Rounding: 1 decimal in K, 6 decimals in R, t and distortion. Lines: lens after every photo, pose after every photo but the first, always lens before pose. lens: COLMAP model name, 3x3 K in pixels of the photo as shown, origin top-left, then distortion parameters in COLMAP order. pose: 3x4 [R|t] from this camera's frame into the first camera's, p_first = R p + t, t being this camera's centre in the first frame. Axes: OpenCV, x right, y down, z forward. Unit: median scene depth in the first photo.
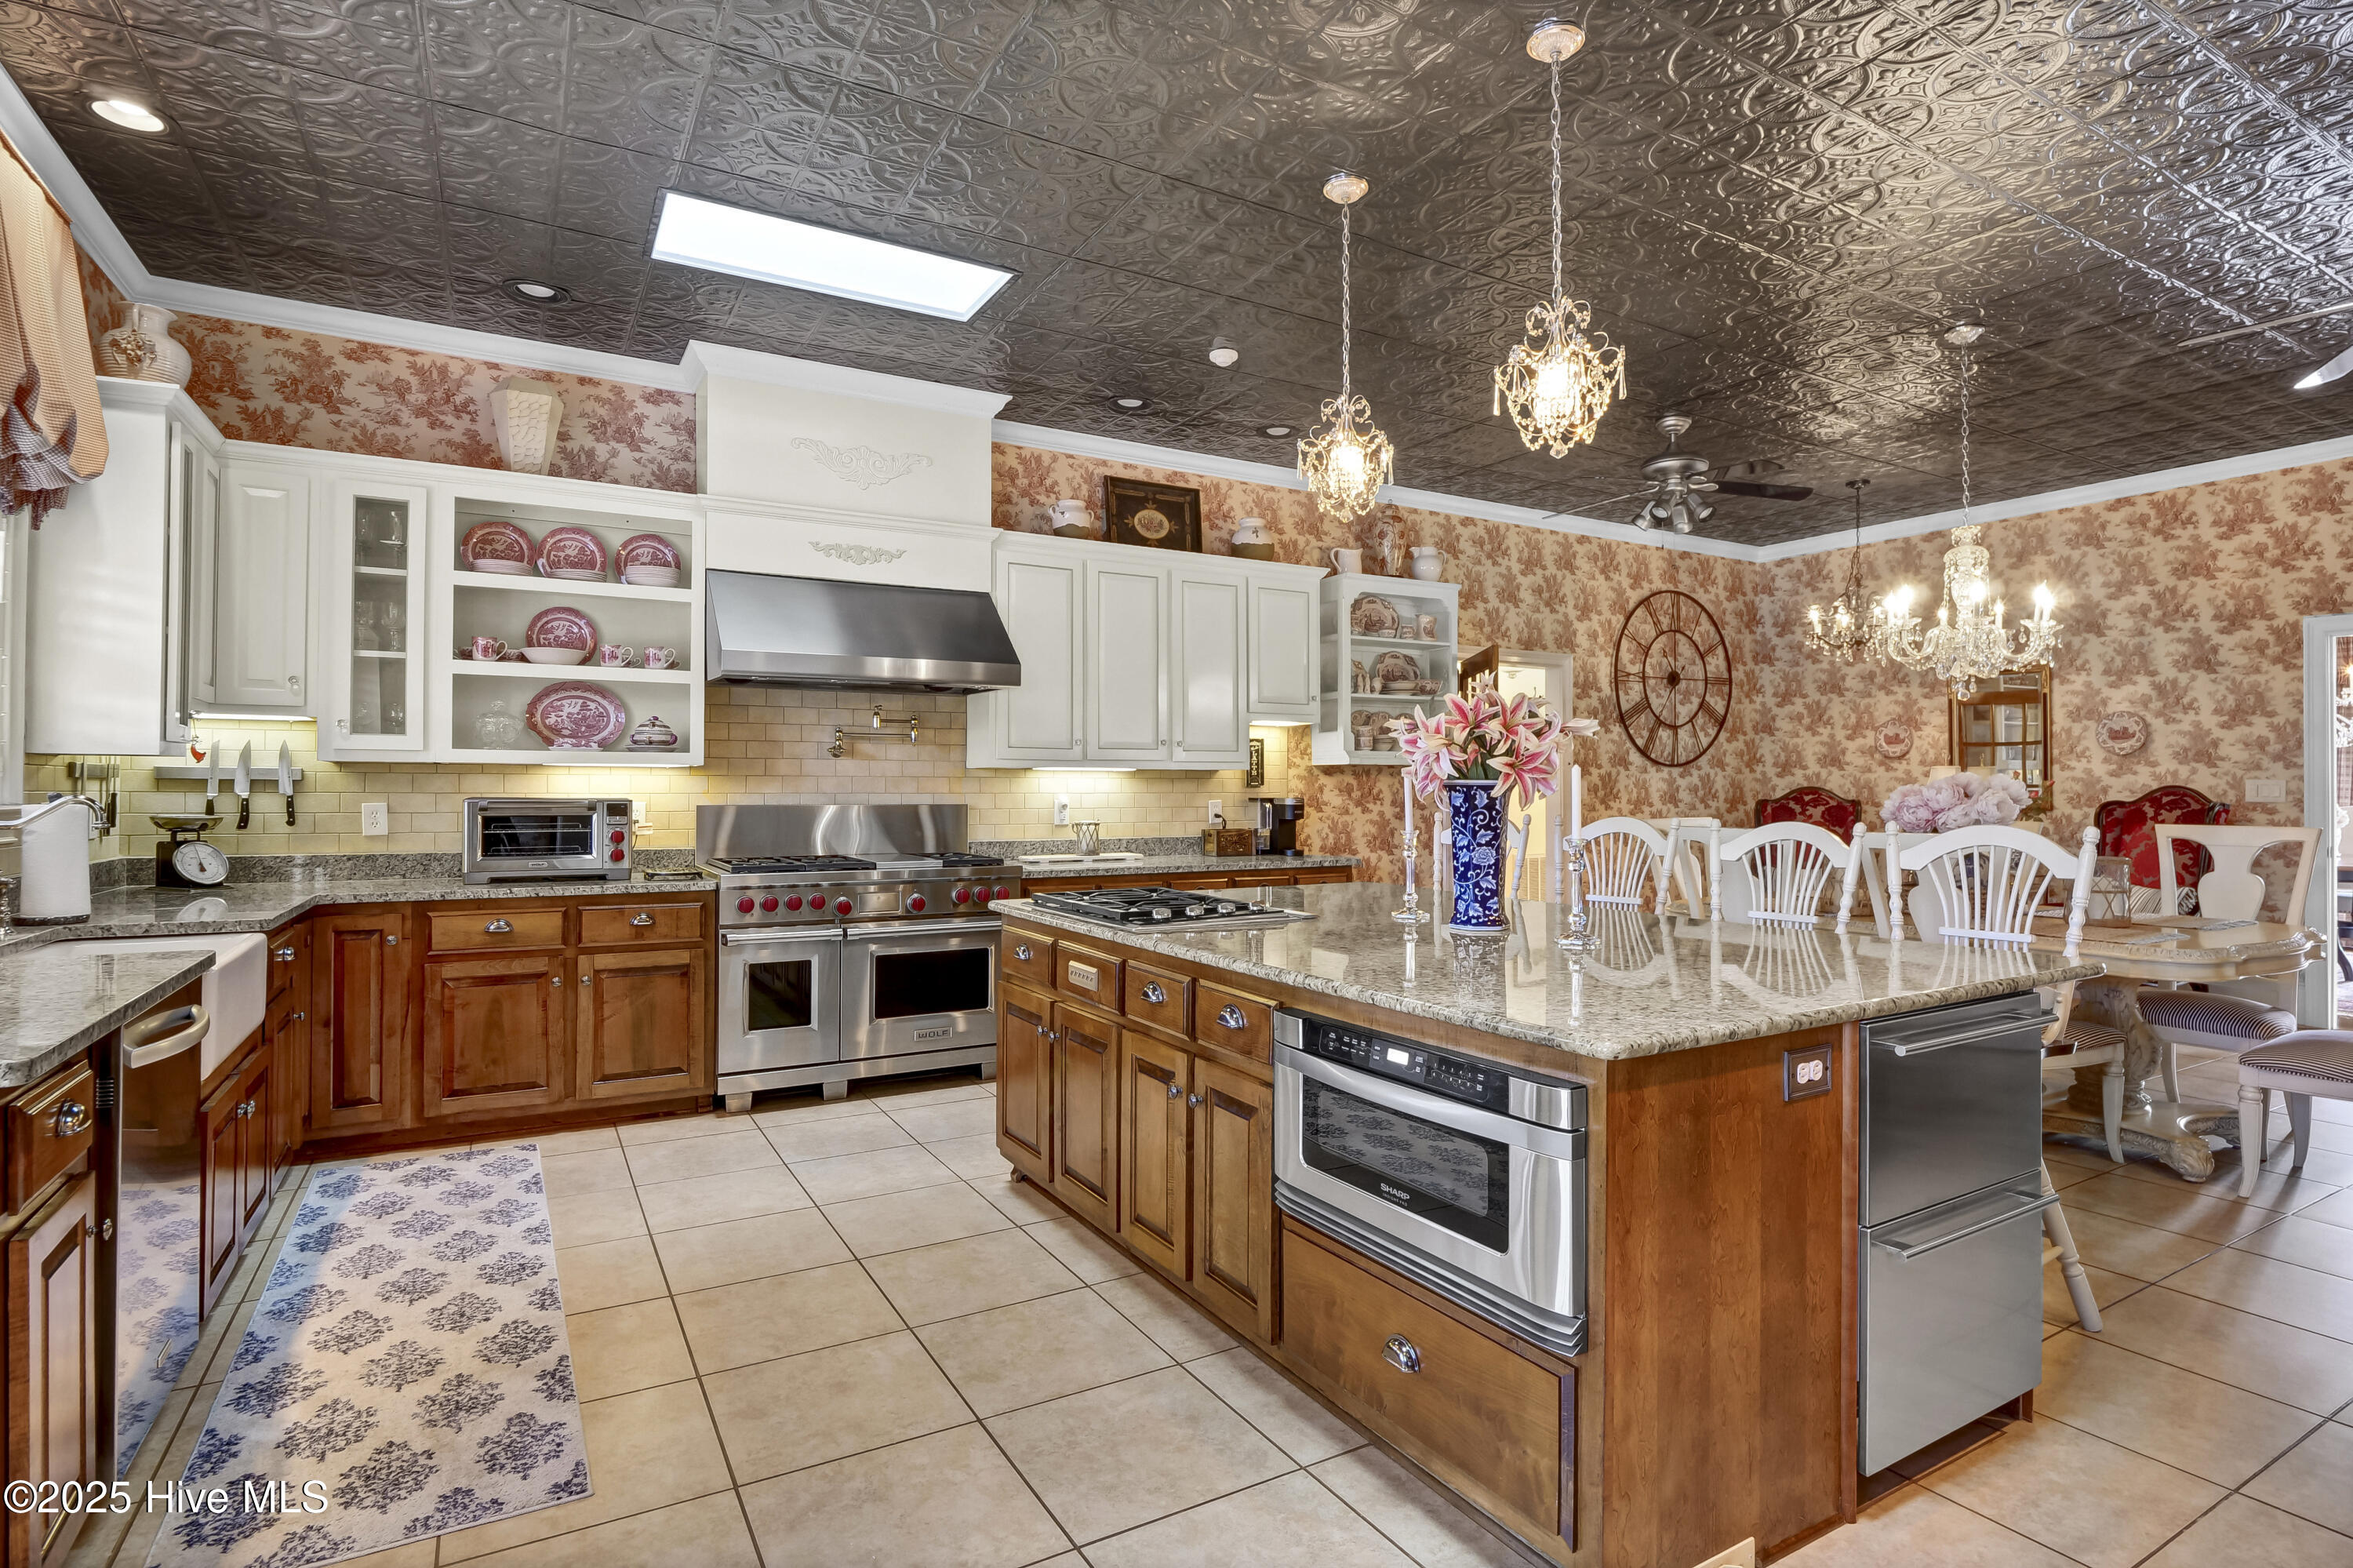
lens RADIAL K [[1167.4, 0, 1179.9], [0, 1167.4, 806.5], [0, 0, 1]] dist [-0.015052, -0.022535]
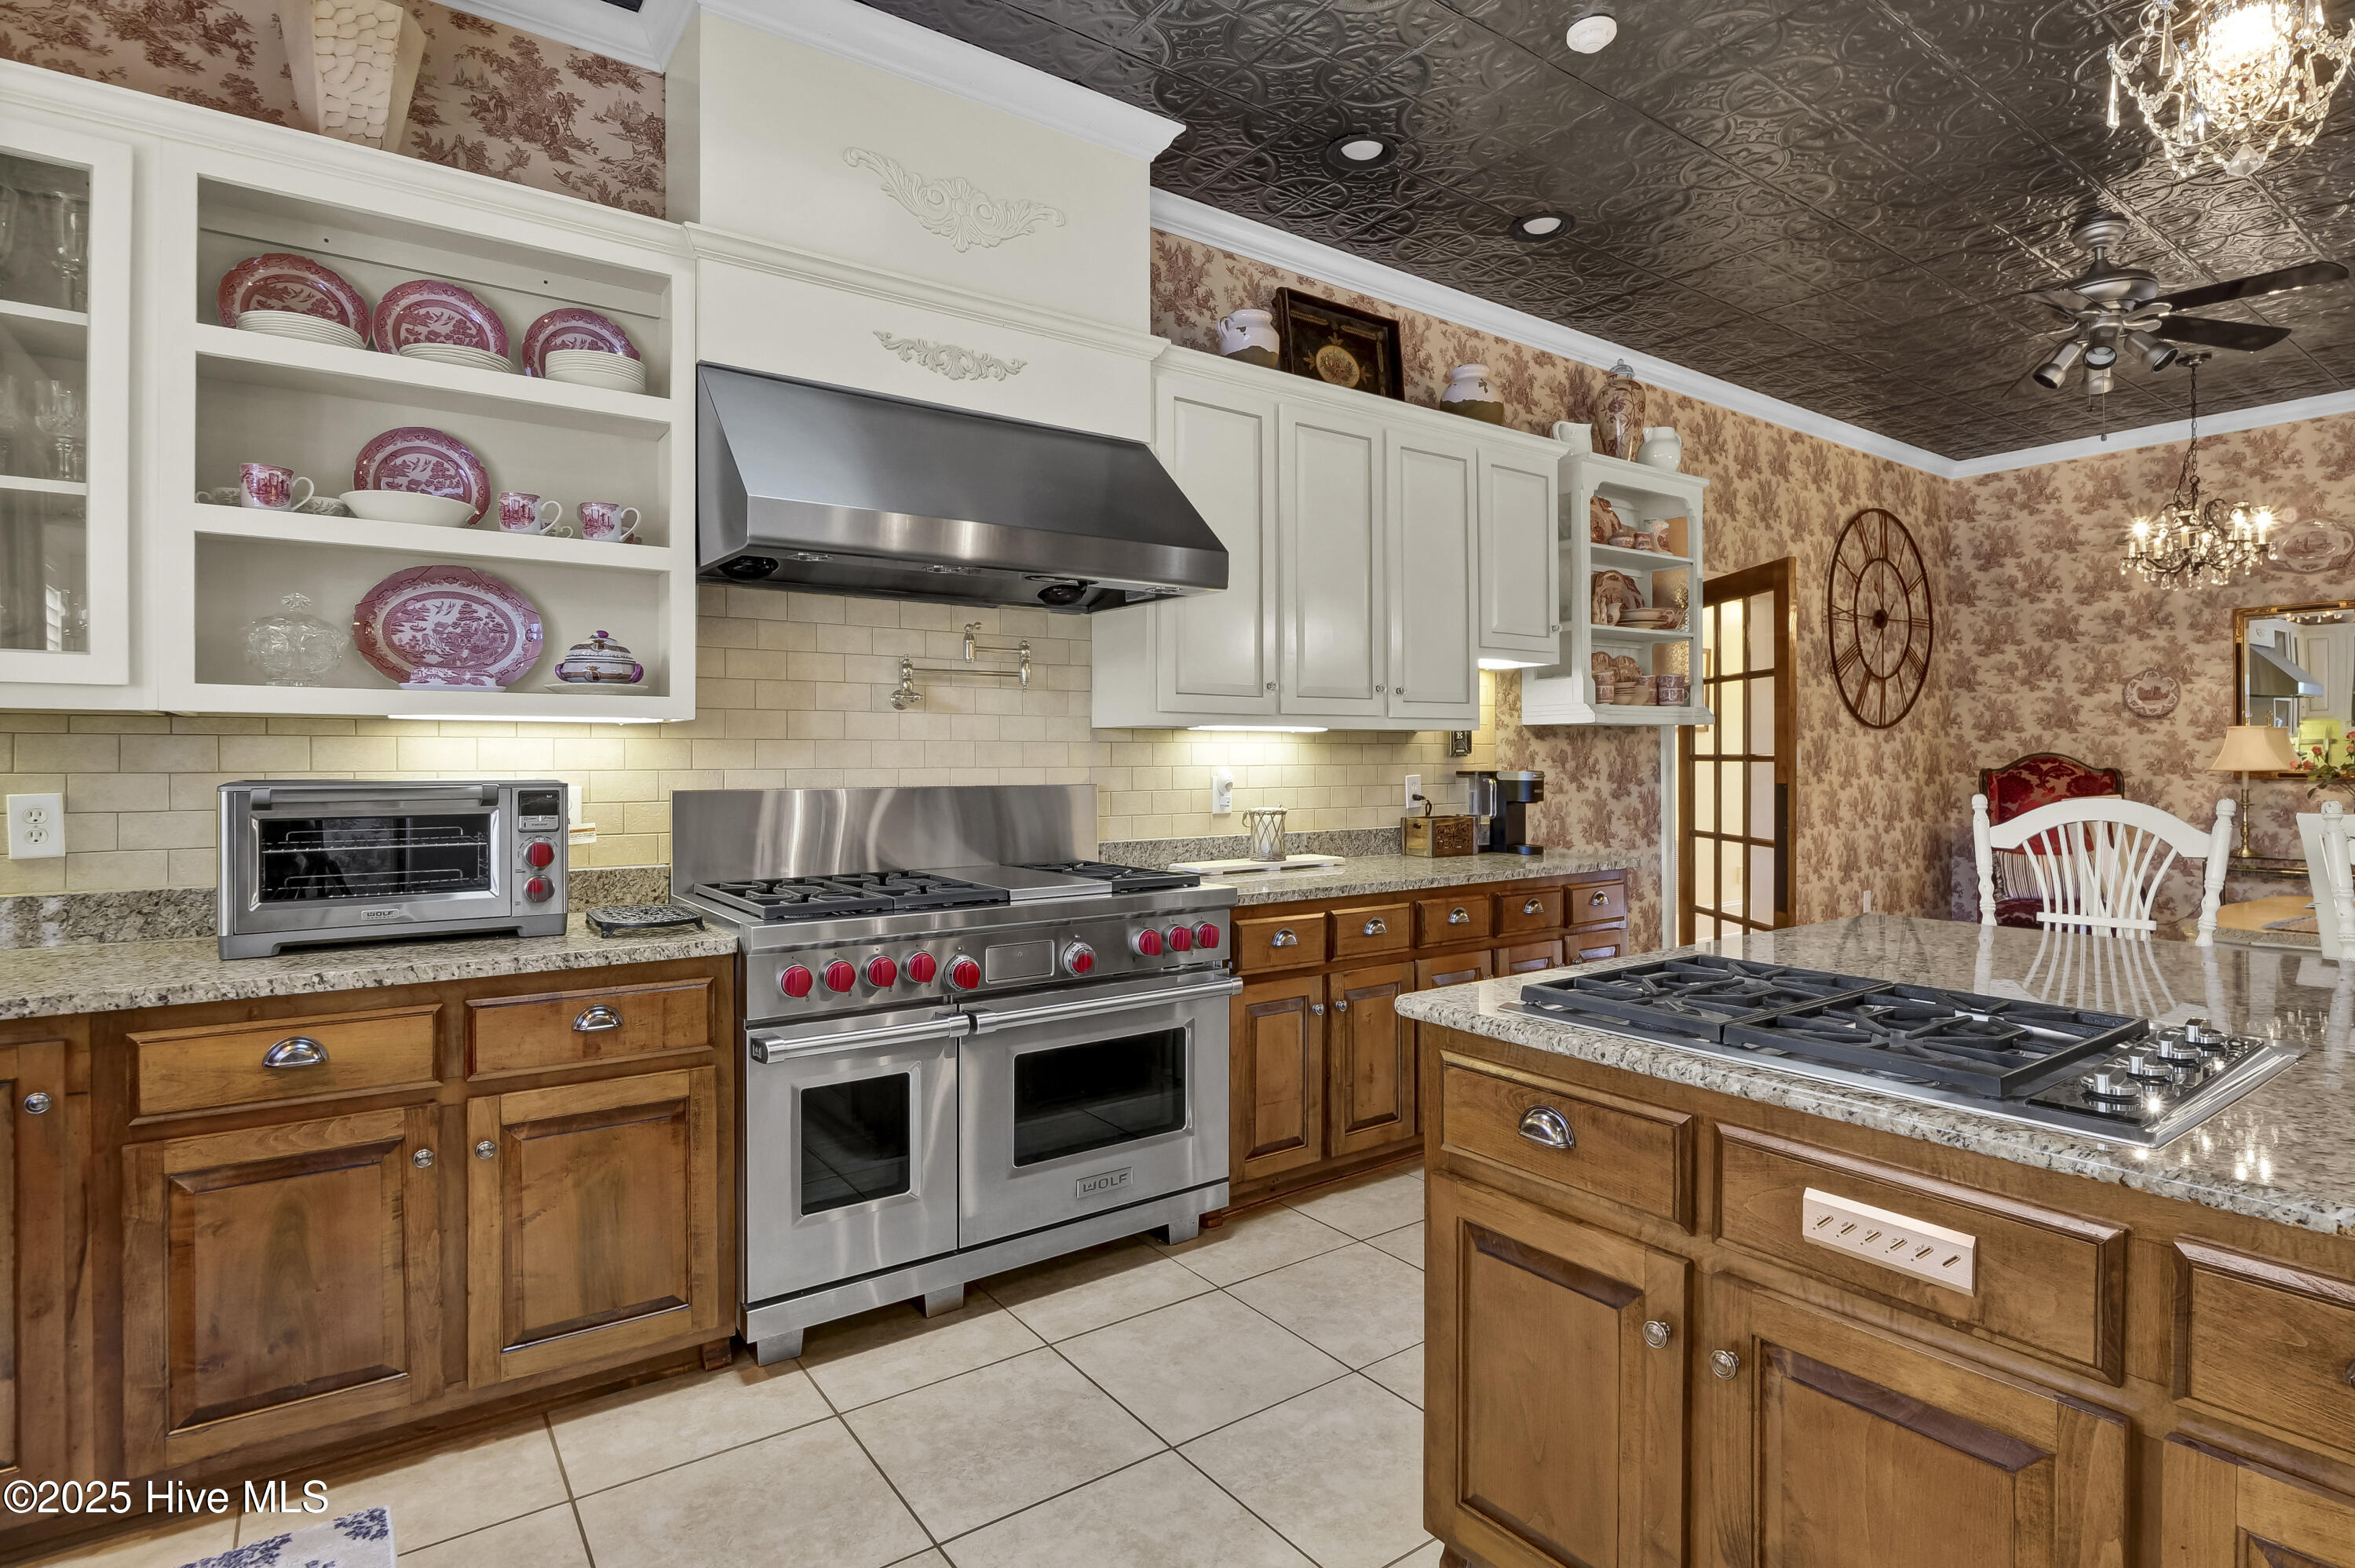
lens RADIAL K [[1175.6, 0, 1177.5], [0, 1175.6, 784.0], [0, 0, 1]] dist [-0.023639, 0.000189]
pose [[0.995455, -0.006581, 0.095003, -0.195882], [0.006016, 0.999962, 0.006230, -0.005753], [-0.095040, -0.005631, 0.995457, 0.355049]]
